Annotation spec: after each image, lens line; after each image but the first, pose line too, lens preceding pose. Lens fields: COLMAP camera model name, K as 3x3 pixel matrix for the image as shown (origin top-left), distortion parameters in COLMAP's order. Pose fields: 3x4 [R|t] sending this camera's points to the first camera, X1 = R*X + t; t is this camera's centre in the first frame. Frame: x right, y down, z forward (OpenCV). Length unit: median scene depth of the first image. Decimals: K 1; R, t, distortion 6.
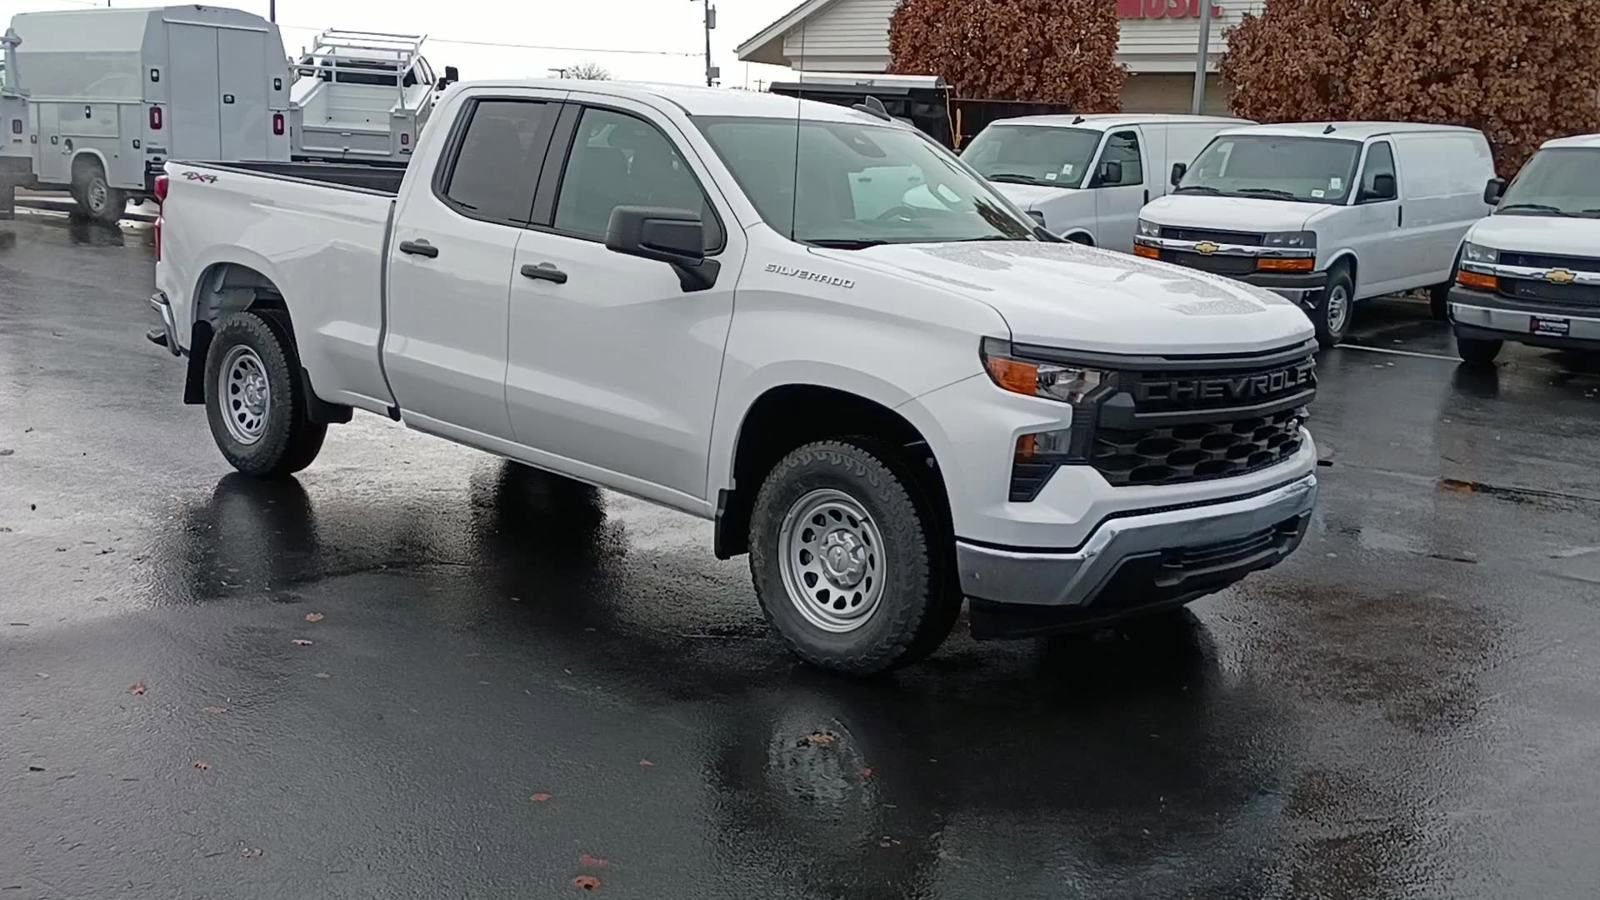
lens RADIAL K [[1673.2, 0, 796.5], [0, 1673.2, 422.6], [0, 0, 1]] dist [0.059371, -0.027597]
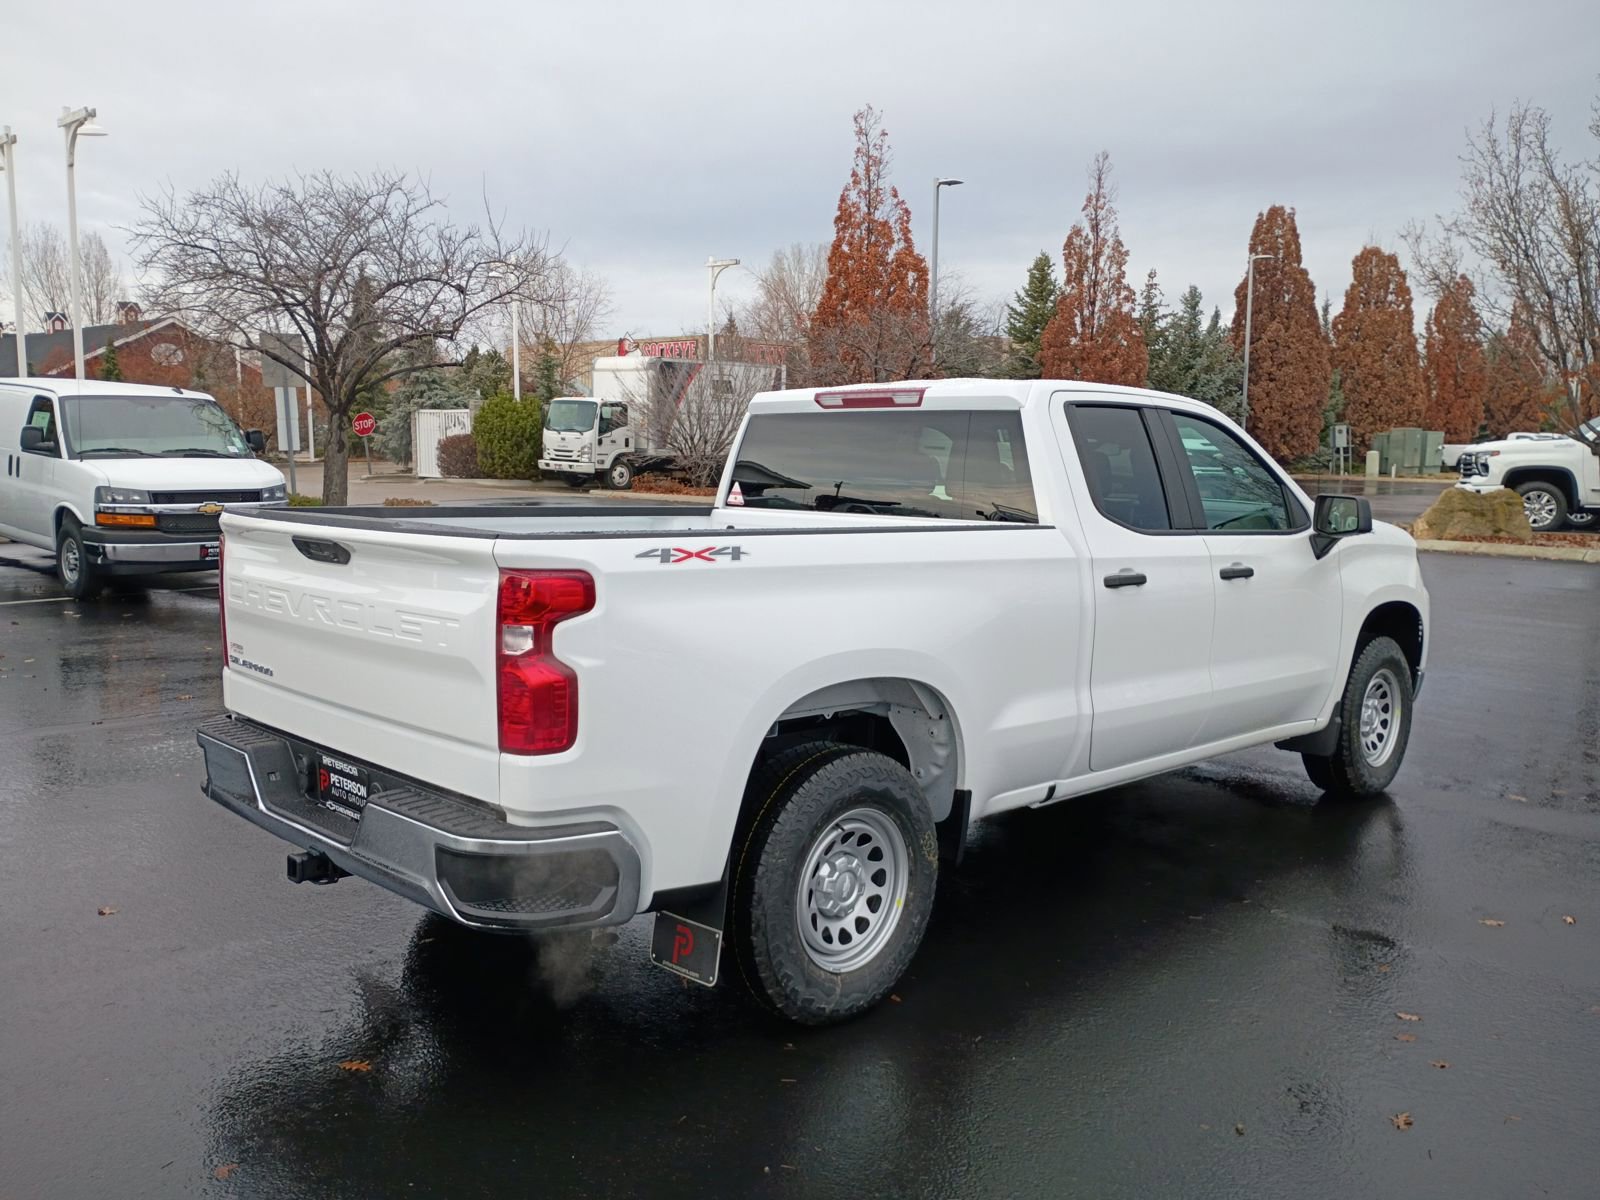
lens RADIAL K [[1318.7, 0, 796.8], [0, 1318.7, 595.1], [0, 0, 1]] dist [0.069166, -0.082031]
pose [[0.060740, -0.169784, 0.983608, -0.780308], [0.156677, 0.974833, 0.158594, -0.197601], [-0.985780, 0.144476, 0.085813, 0.949007]]
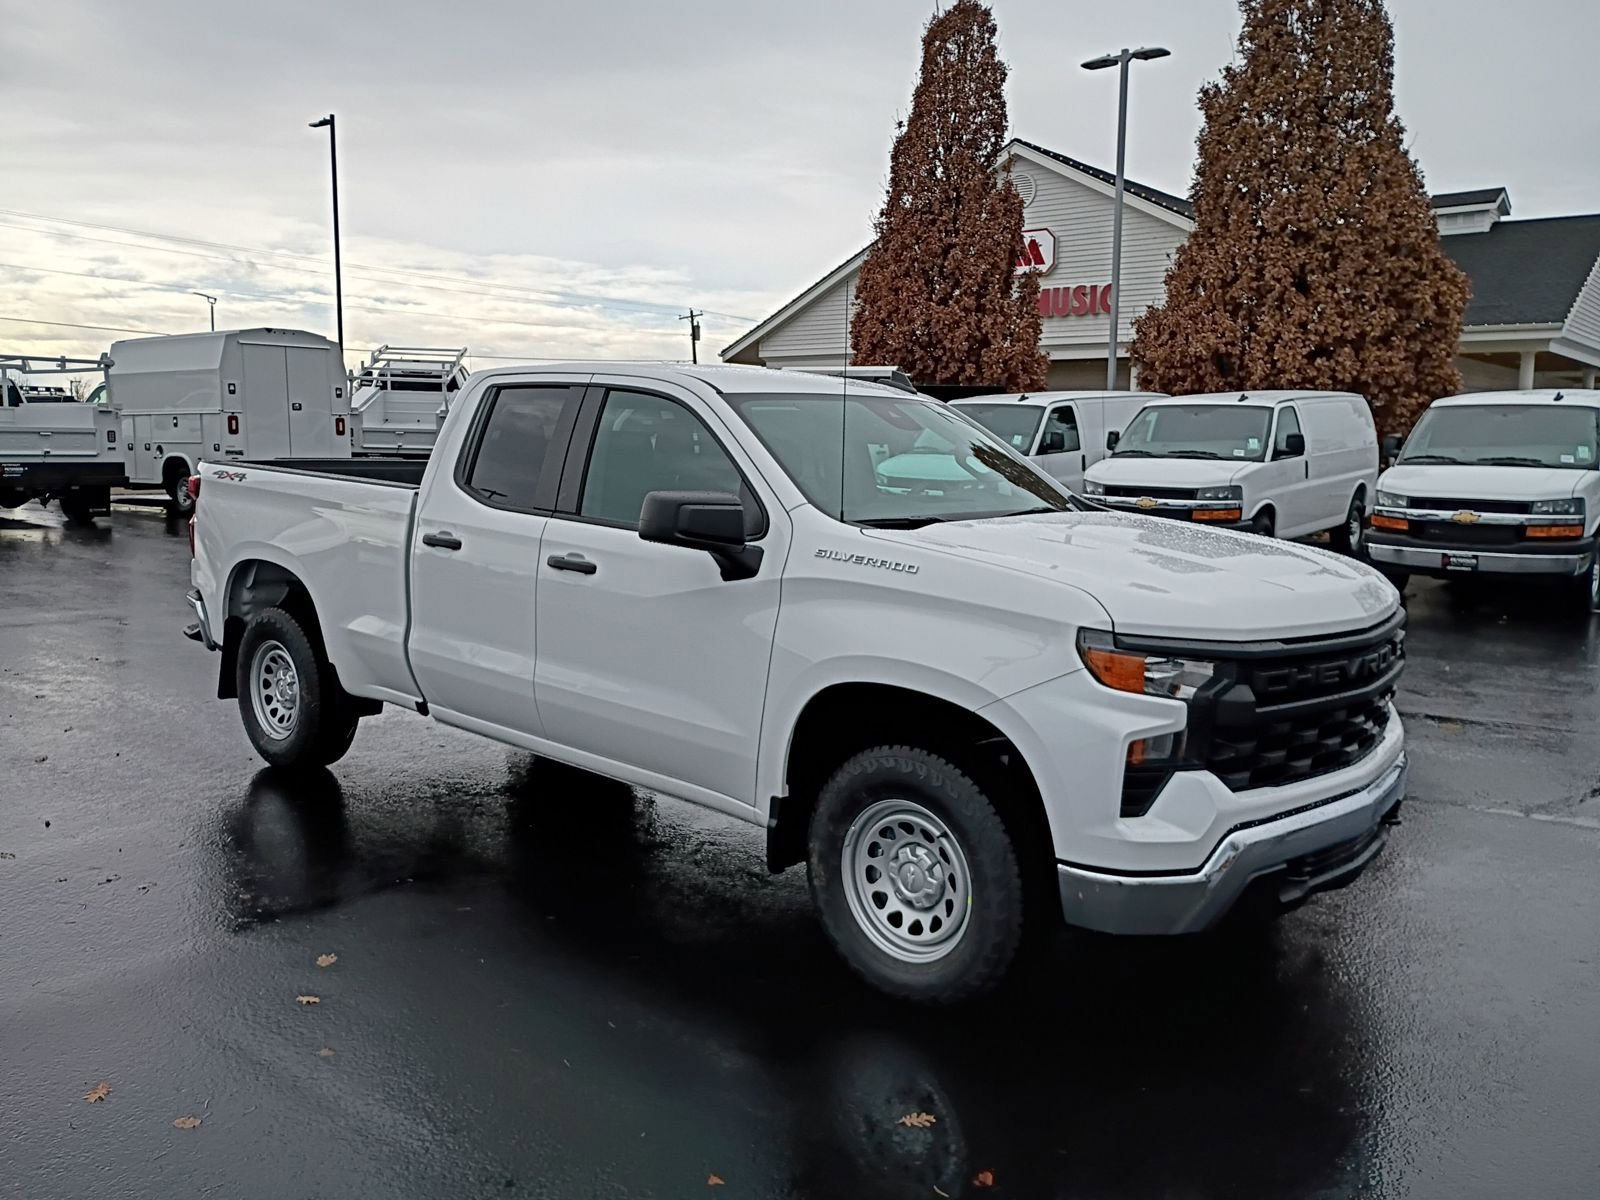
lens RADIAL K [[1319.0, 0, 788.6], [0, 1319.0, 588.8], [0, 0, 1]] dist [0.066148, -0.067930]
pose [[0.999206, -0.037481, 0.013493, -0.030481], [0.038040, 0.998312, -0.043898, -0.029882], [-0.011825, 0.044376, 0.998945, 0.199836]]
